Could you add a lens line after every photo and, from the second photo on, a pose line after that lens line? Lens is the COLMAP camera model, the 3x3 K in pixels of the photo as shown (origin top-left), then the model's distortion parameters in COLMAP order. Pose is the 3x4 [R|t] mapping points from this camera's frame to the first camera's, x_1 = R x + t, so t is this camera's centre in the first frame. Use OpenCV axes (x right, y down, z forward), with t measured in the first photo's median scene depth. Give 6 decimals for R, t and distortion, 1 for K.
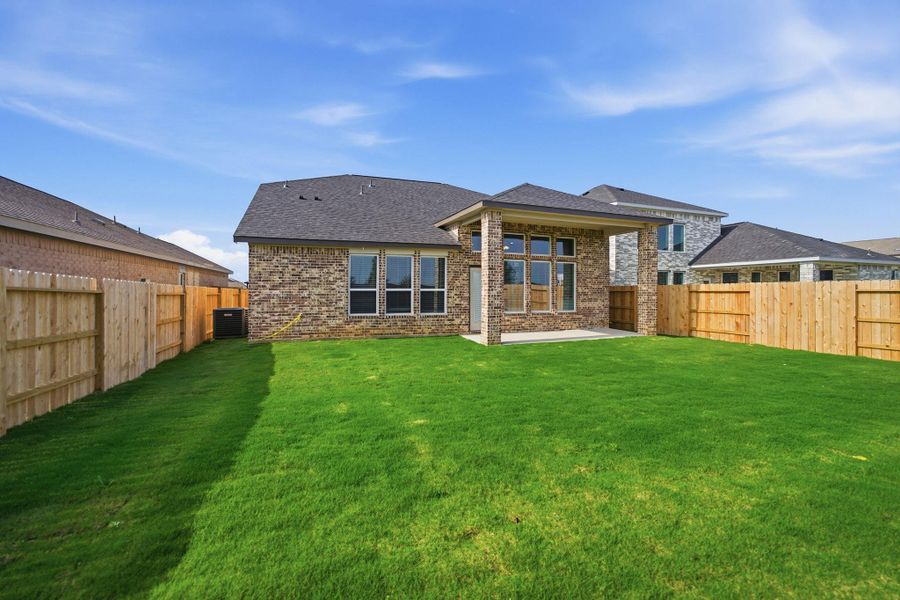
lens RADIAL K [[372.3, 0, 449.5], [0, 372.3, 293.3], [0, 0, 1]] dist [-0.003652, -0.000010]
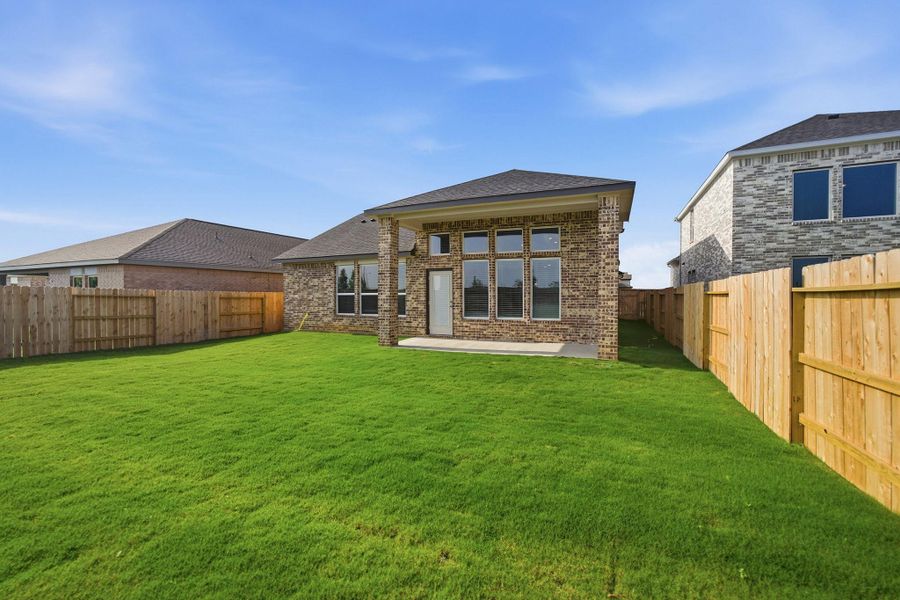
lens RADIAL K [[372.3, 0, 449.5], [0, 372.3, 293.3], [0, 0, 1]] dist [-0.003652, -0.000010]
pose [[0.721118, -0.007026, -0.692776, 0.818760], [0.000447, 0.999953, -0.009676, -0.000053], [0.692812, 0.006668, 0.721088, 0.320889]]
